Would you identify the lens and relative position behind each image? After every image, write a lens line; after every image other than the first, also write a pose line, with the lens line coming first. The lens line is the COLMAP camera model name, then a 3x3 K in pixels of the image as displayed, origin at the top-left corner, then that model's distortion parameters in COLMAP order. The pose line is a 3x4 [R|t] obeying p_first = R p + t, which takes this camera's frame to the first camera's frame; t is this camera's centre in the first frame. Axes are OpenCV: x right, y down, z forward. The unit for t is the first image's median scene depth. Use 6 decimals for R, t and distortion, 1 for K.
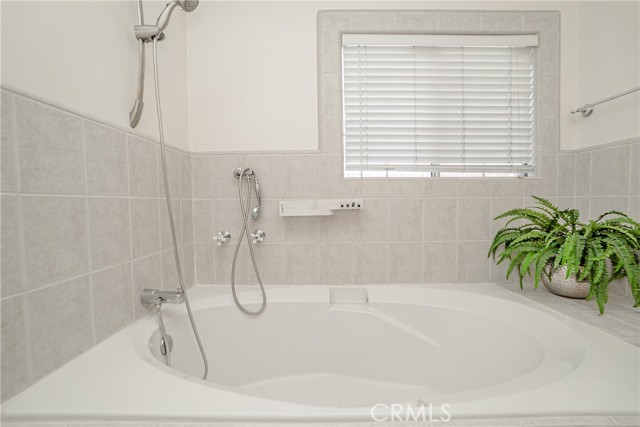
lens RADIAL K [[297.8, 0, 320.0], [0, 297.8, 213.5], [0, 0, 1]] dist [-0.036355, -0.000072]
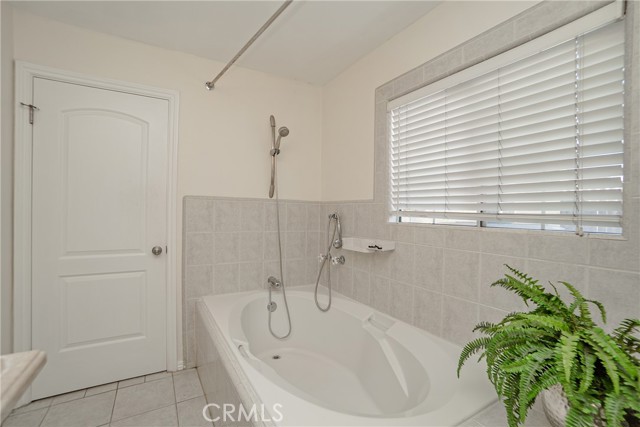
lens RADIAL K [[284.8, 0, 318.9], [0, 284.8, 216.7], [0, 0, 1]] dist [-0.063844, 0.022147]
pose [[0.510925, 0.032798, -0.858999, 0.912319], [-0.058880, 0.998260, 0.003094, -0.131136], [0.857606, 0.048997, 0.511967, 0.194608]]
